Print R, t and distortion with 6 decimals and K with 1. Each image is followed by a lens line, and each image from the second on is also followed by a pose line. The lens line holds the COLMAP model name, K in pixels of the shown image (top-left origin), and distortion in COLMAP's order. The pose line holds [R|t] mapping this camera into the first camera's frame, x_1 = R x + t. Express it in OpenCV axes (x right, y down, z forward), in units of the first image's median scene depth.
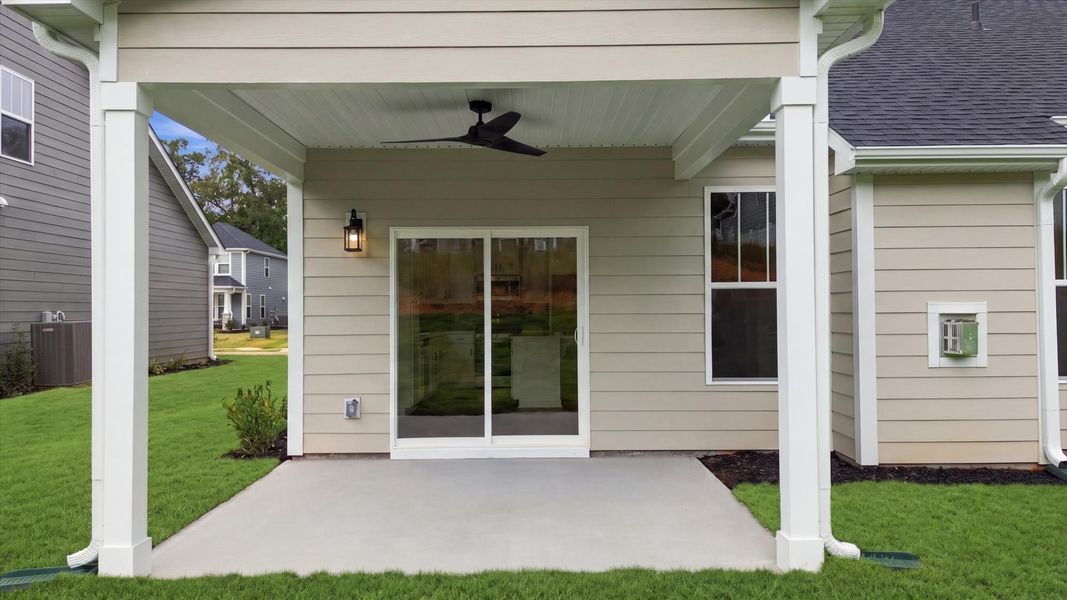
lens RADIAL K [[780.1, 0, 501.0], [0, 780.1, 297.6], [0, 0, 1]] dist [0.045980, -0.001110]
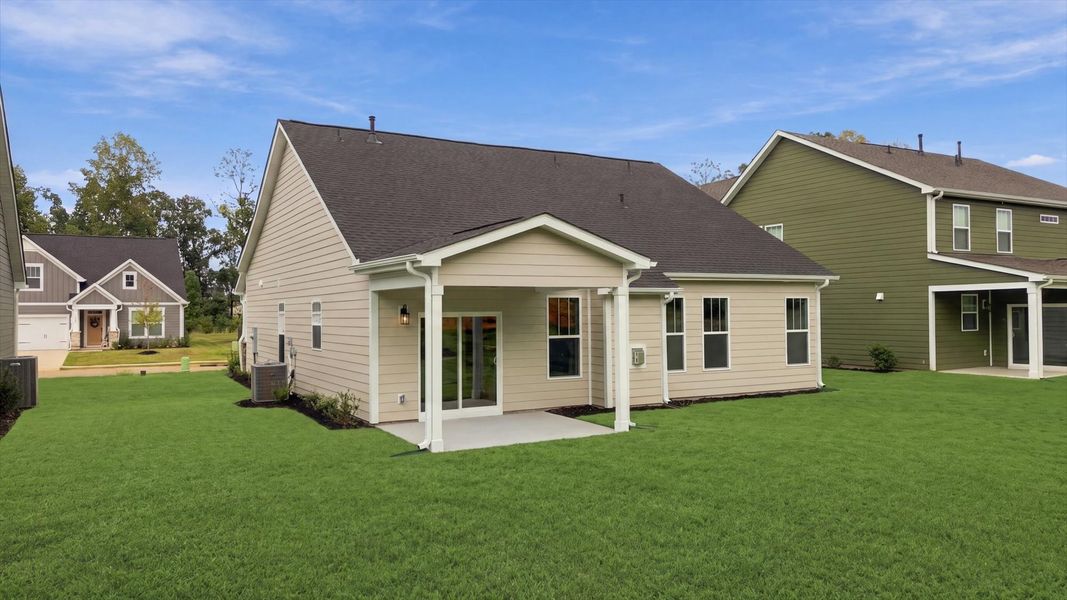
lens RADIAL K [[780.1, 0, 501.0], [0, 780.1, 297.6], [0, 0, 1]] dist [0.045980, -0.001110]
pose [[0.885745, 0.004275, 0.464152, -0.950268], [-0.001633, 0.999980, -0.006094, -0.120910], [-0.464169, 0.004640, 0.885735, -1.002761]]
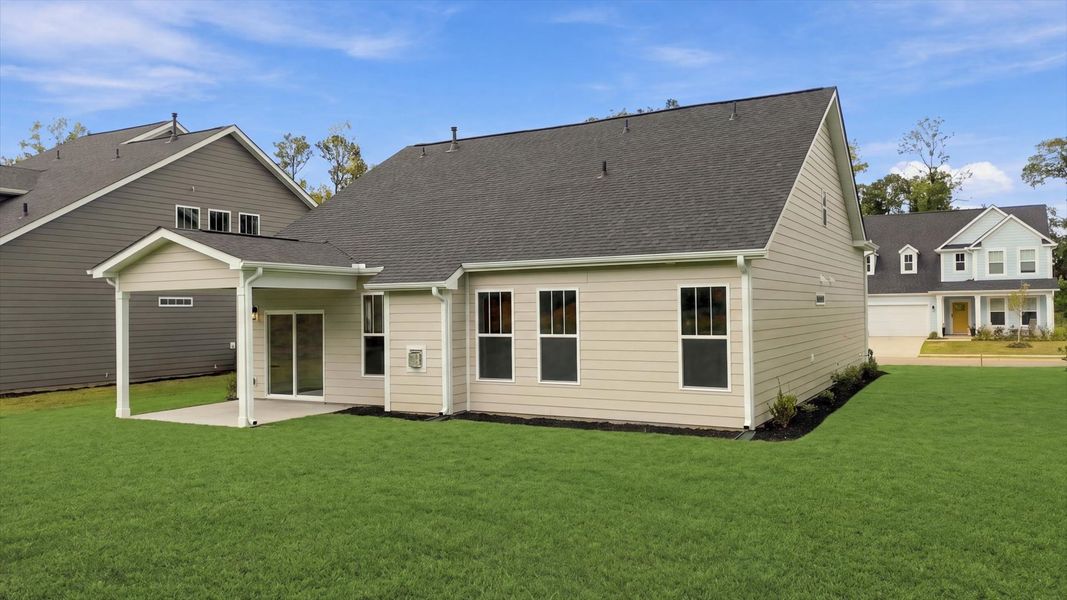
lens RADIAL K [[780.1, 0, 501.0], [0, 780.1, 297.6], [0, 0, 1]] dist [0.045980, -0.001110]
pose [[0.860898, -0.014964, -0.508558, 1.849897], [0.017676, 0.999844, 0.000504, -0.122641], [0.508471, -0.009423, 0.861028, -0.822004]]
